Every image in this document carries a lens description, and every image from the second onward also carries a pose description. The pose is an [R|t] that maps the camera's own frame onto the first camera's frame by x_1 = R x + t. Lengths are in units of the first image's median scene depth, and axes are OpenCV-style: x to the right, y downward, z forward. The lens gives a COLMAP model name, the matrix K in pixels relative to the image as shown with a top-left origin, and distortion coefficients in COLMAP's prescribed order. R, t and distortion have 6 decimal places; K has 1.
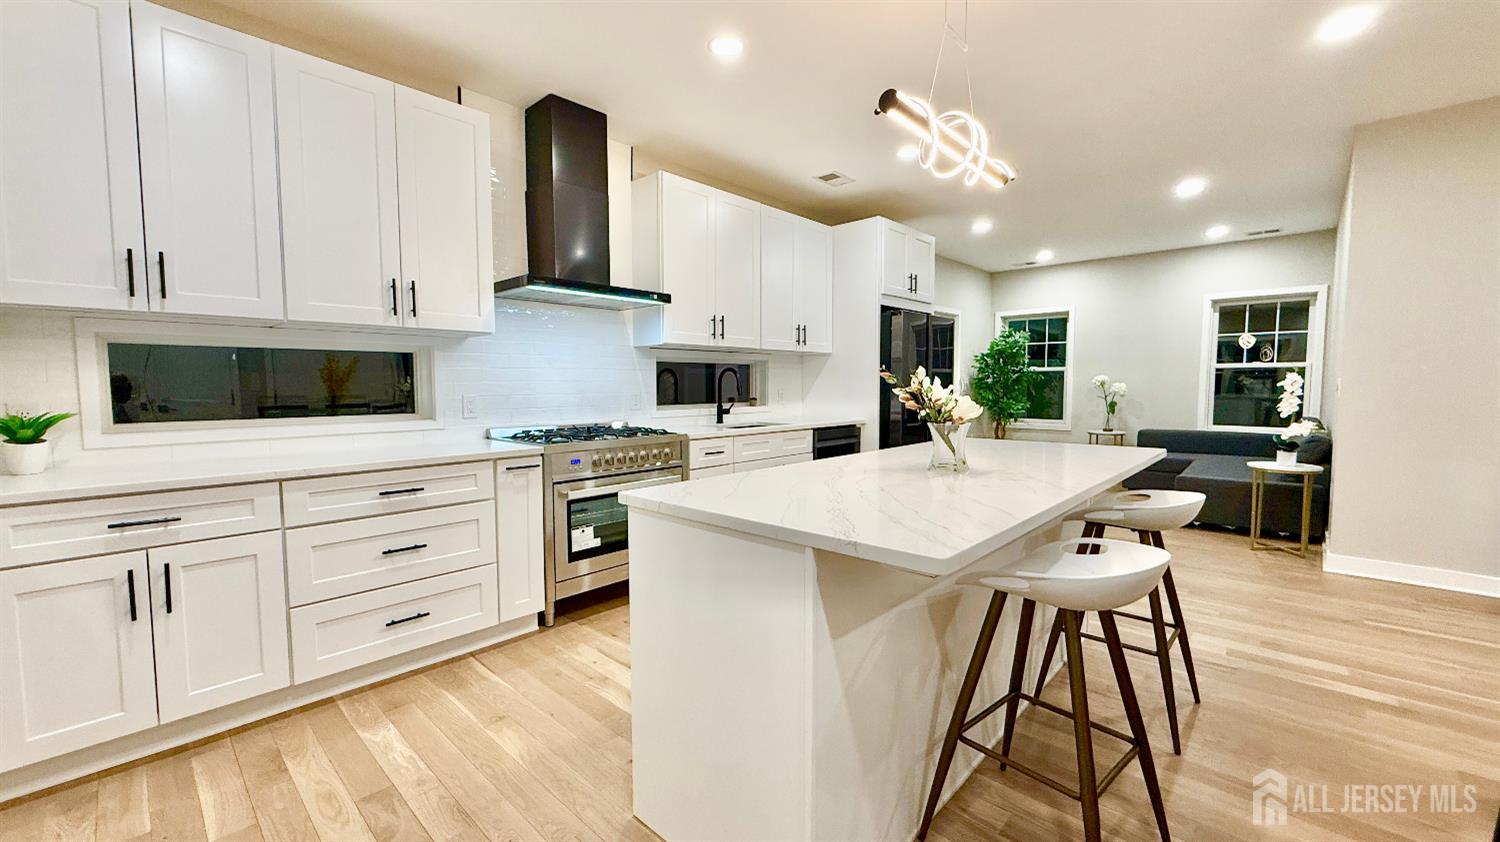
lens RADIAL K [[599.6, 0, 746.6], [0, 599.6, 422.9], [0, 0, 1]] dist [-0.003614, 0.001121]
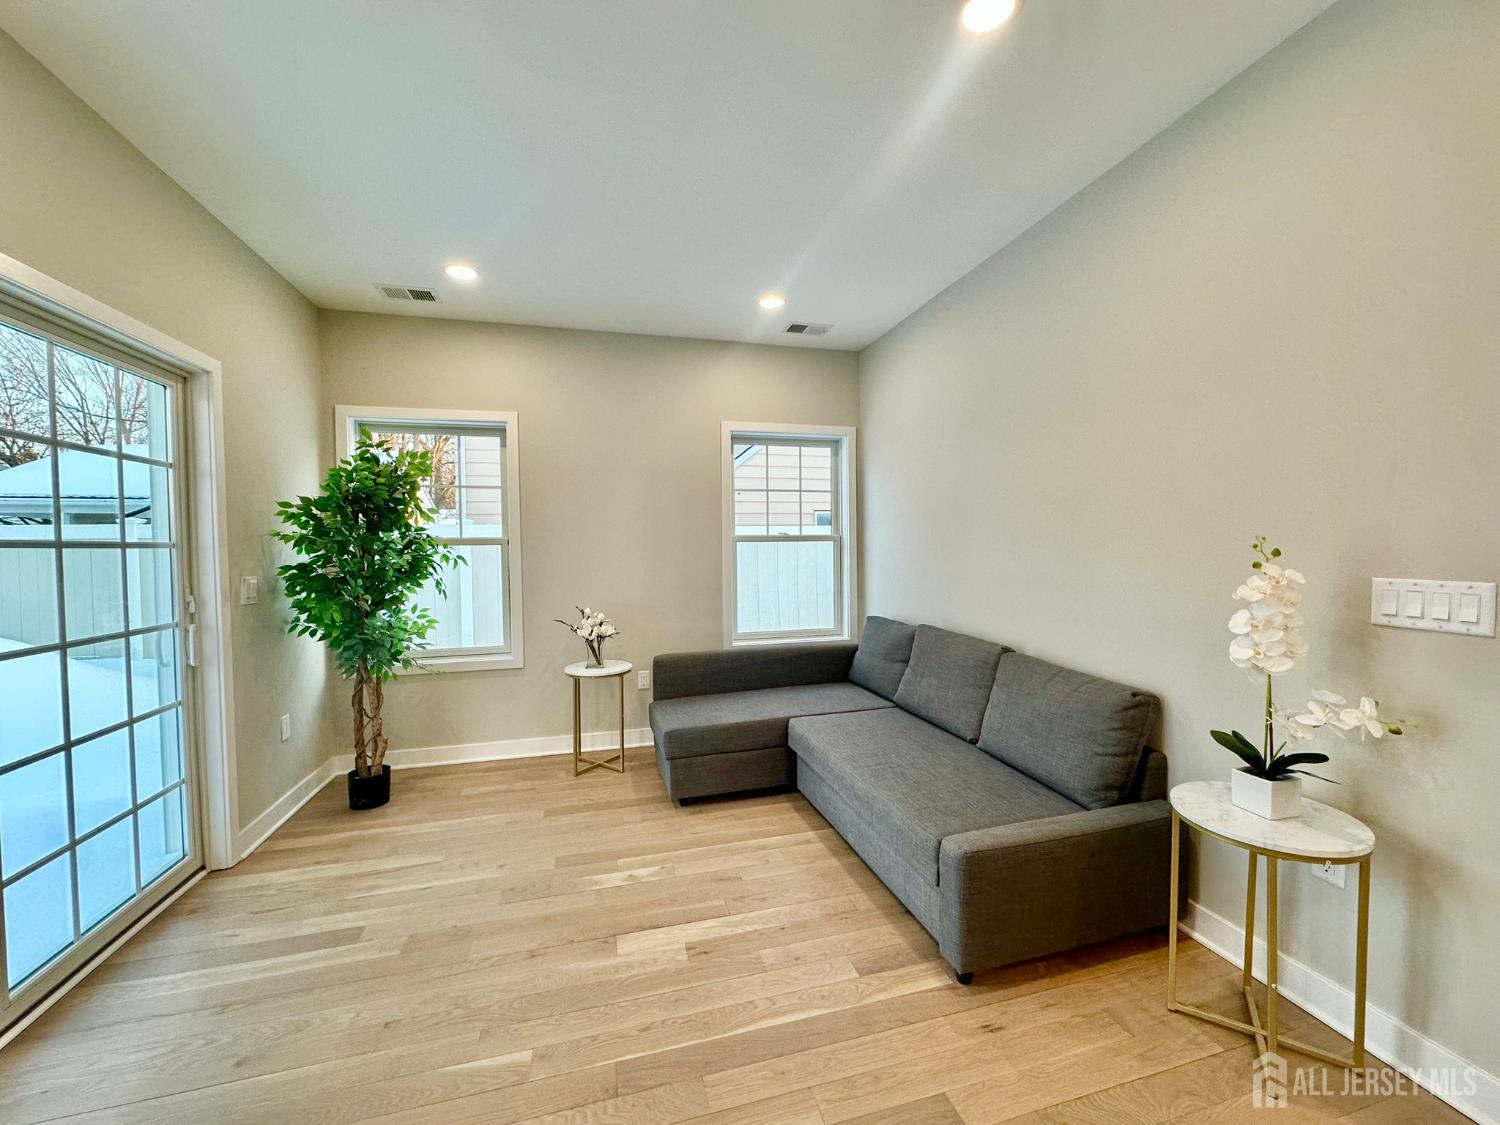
lens RADIAL K [[582.0, 0, 737.2], [0, 582.0, 565.1], [0, 0, 1]] dist [-0.003855, -0.000213]
pose [[0.540343, -0.028021, 0.840978, 0.620450], [0.064723, 0.997868, -0.008337, -0.144577], [-0.838952, 0.058935, 0.541005, 1.539678]]
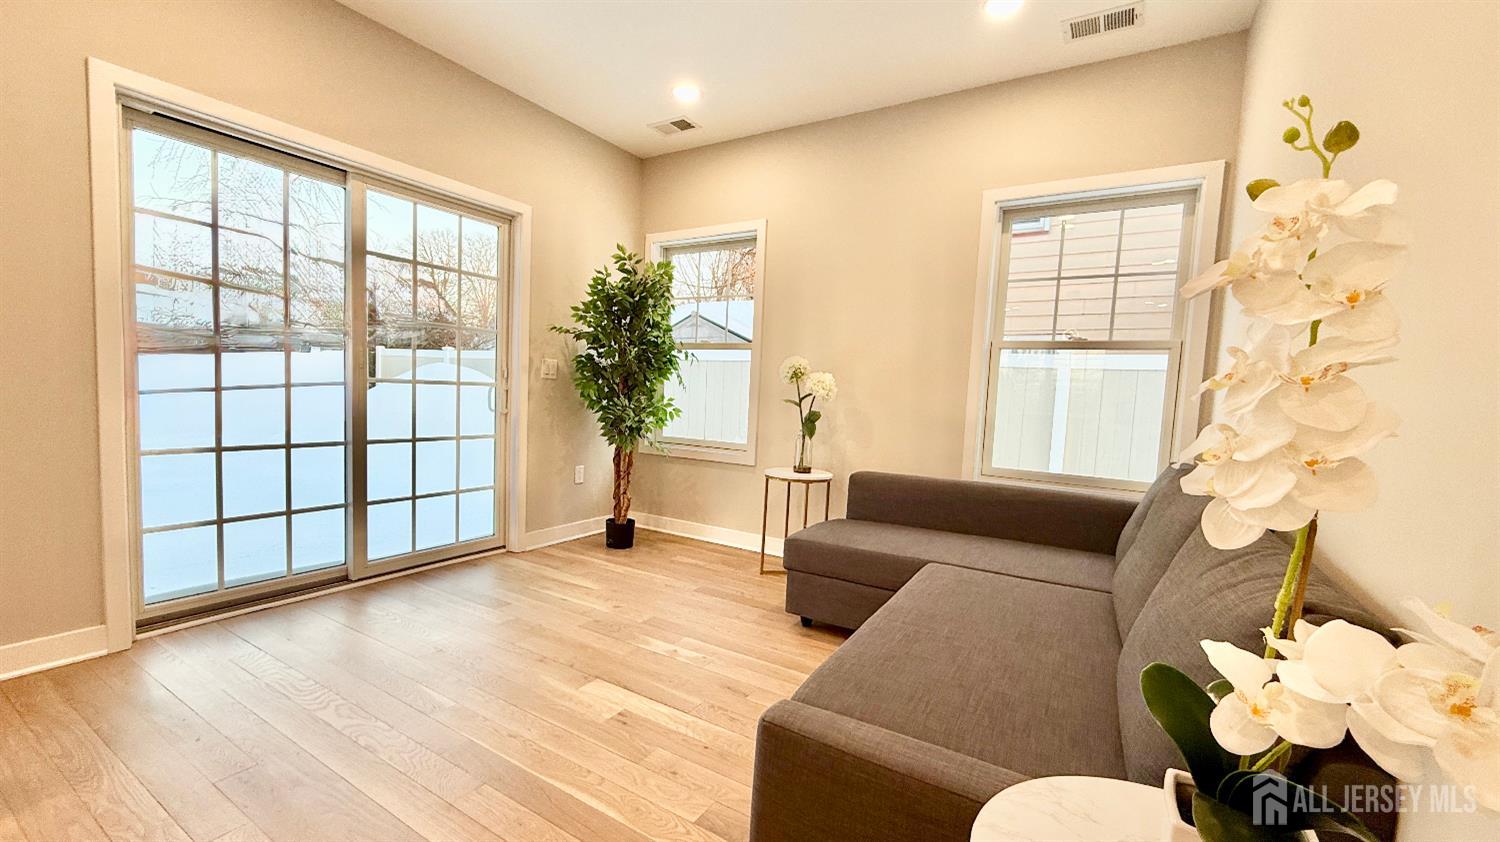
lens RADIAL K [[599.6, 0, 733.8], [0, 599.6, 442.8], [0, 0, 1]] dist [-0.003614, 0.001121]
pose [[0.982476, 0.033389, 0.183373, 1.118677], [-0.037279, 0.999146, 0.017803, -0.041329], [-0.182622, -0.024327, 0.982882, 1.293749]]
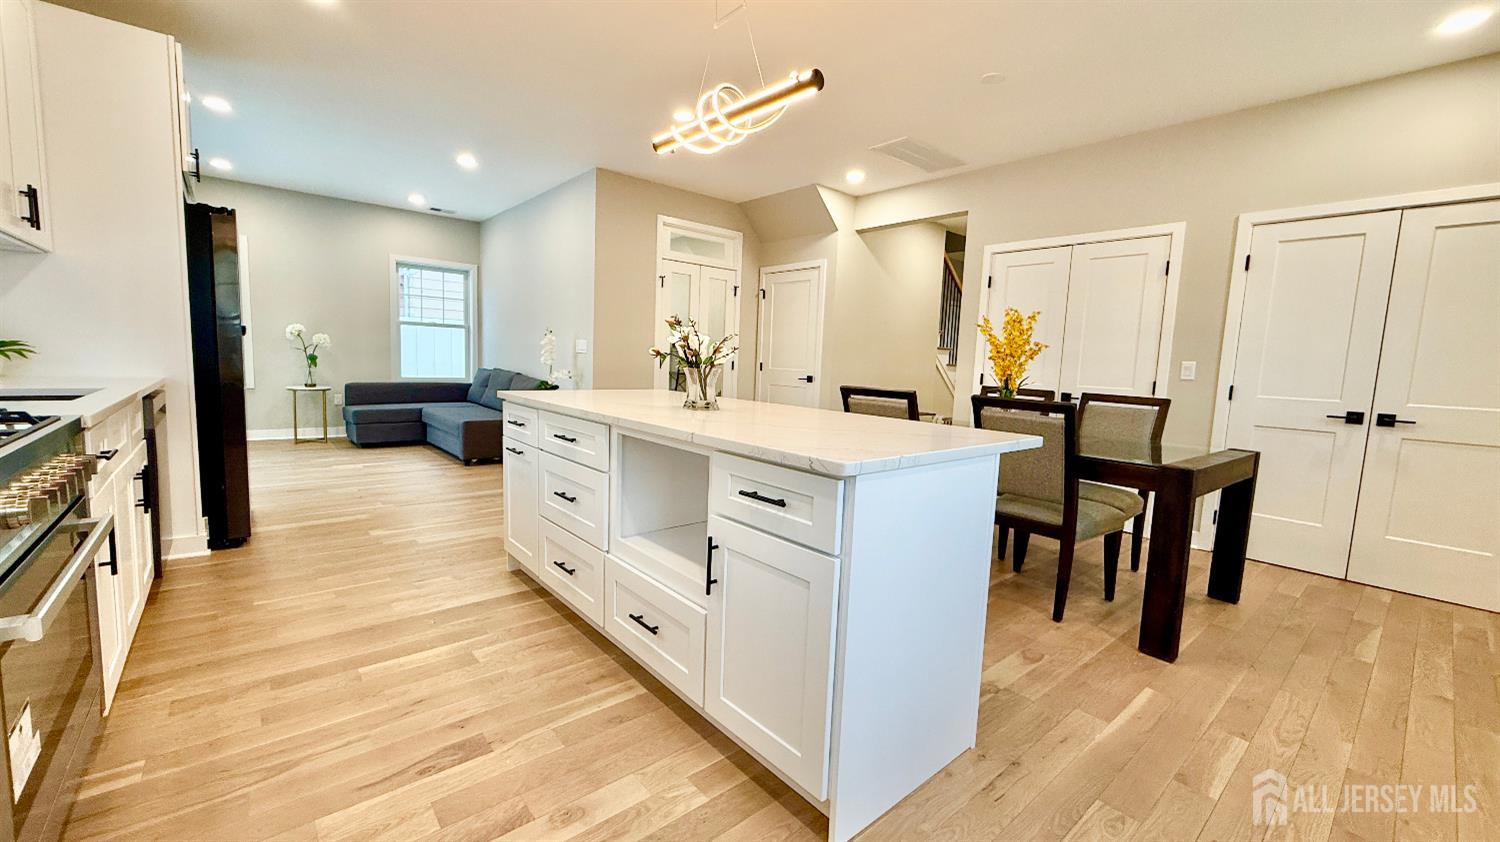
lens RADIAL K [[599.6, 0, 747.8], [0, 599.6, 422.5], [0, 0, 1]] dist [-0.003614, 0.001121]
pose [[0.115538, -0.097809, 0.988476, -0.559610], [0.024346, 0.995120, 0.095621, -0.006719], [-0.993005, 0.013018, 0.117356, 0.558443]]
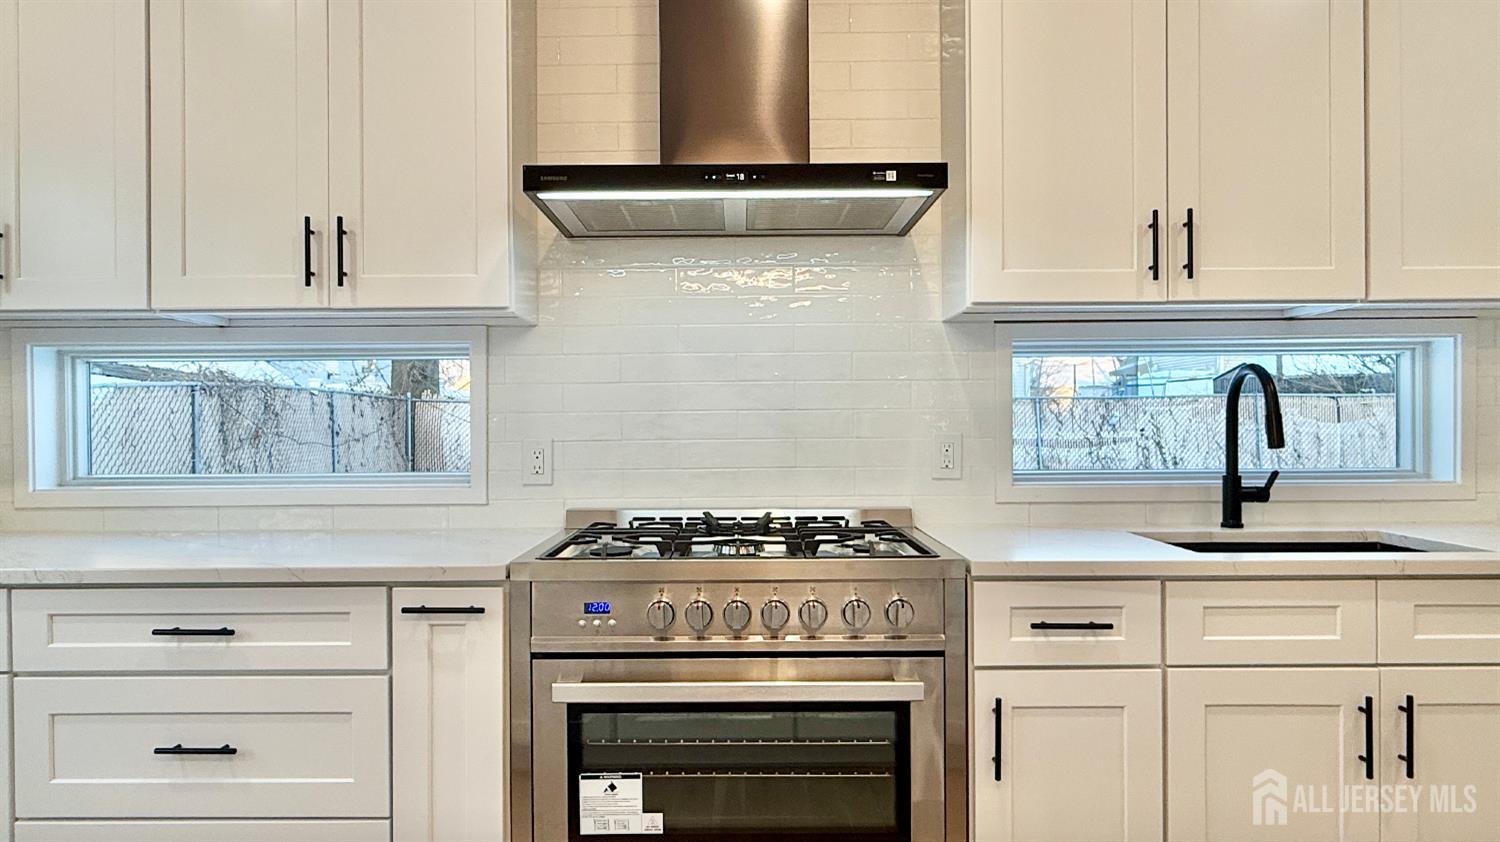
lens RADIAL K [[917.7, 0, 746.0], [0, 917.7, 428.4], [0, 0, 1]] dist [-0.000408, 0.002854]
pose [[0.675643, 0.003632, -0.737220, 0.233526], [-0.043610, 0.998434, -0.035049, -0.037947], [0.735938, 0.055831, 0.674743, 0.652006]]
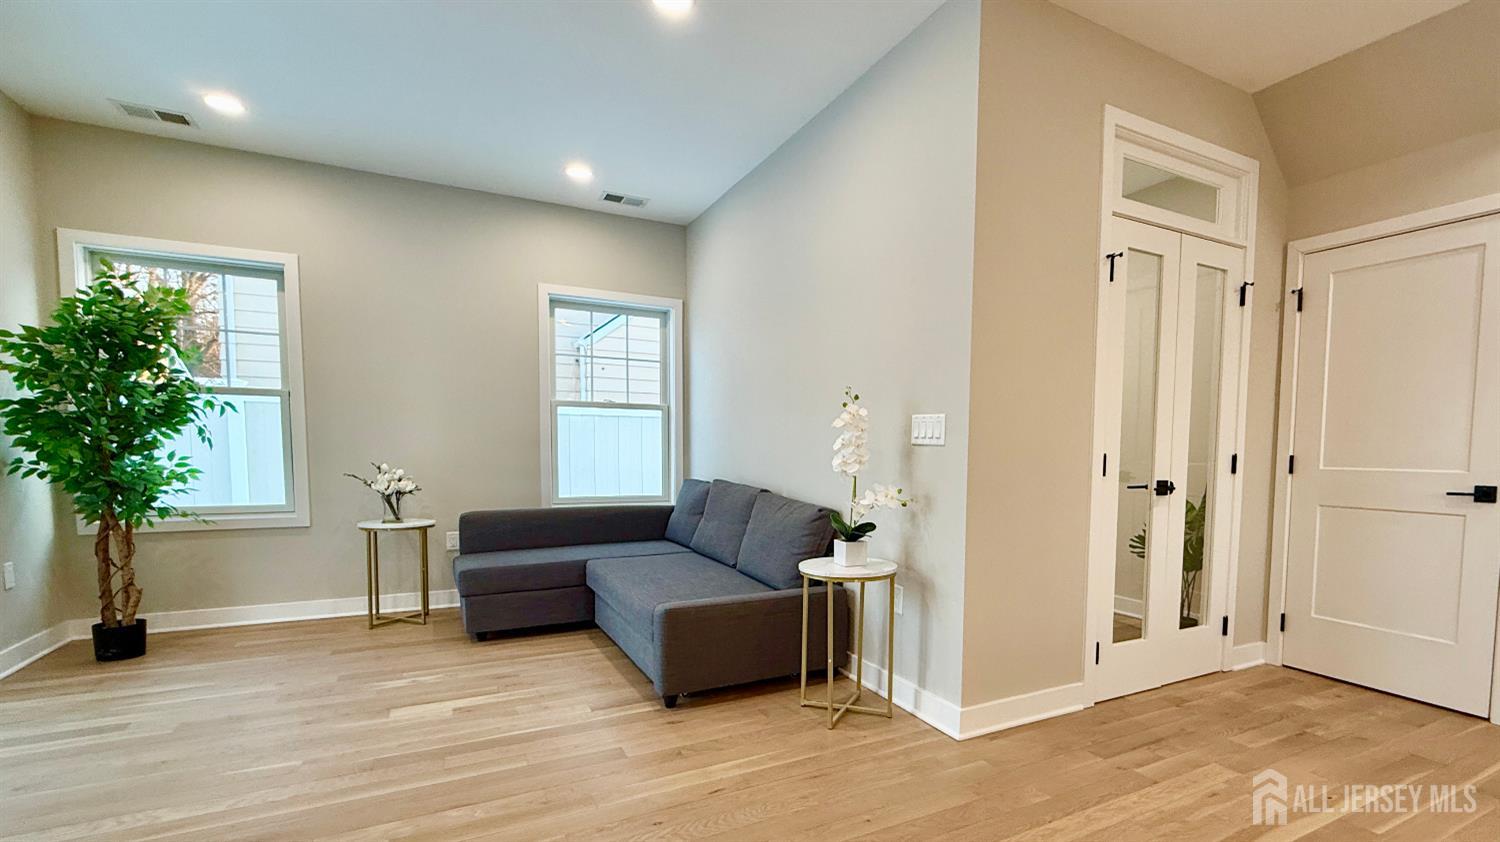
lens RADIAL K [[698.1, 0, 842.1], [0, 698.1, 502.0], [0, 0, 1]] dist [-0.008265, 0.000562]
pose [[0.289610, -0.065335, 0.954912, 0.377897], [0.050392, 0.997325, 0.052954, -0.036528], [-0.955817, 0.032785, 0.292128, 1.156944]]
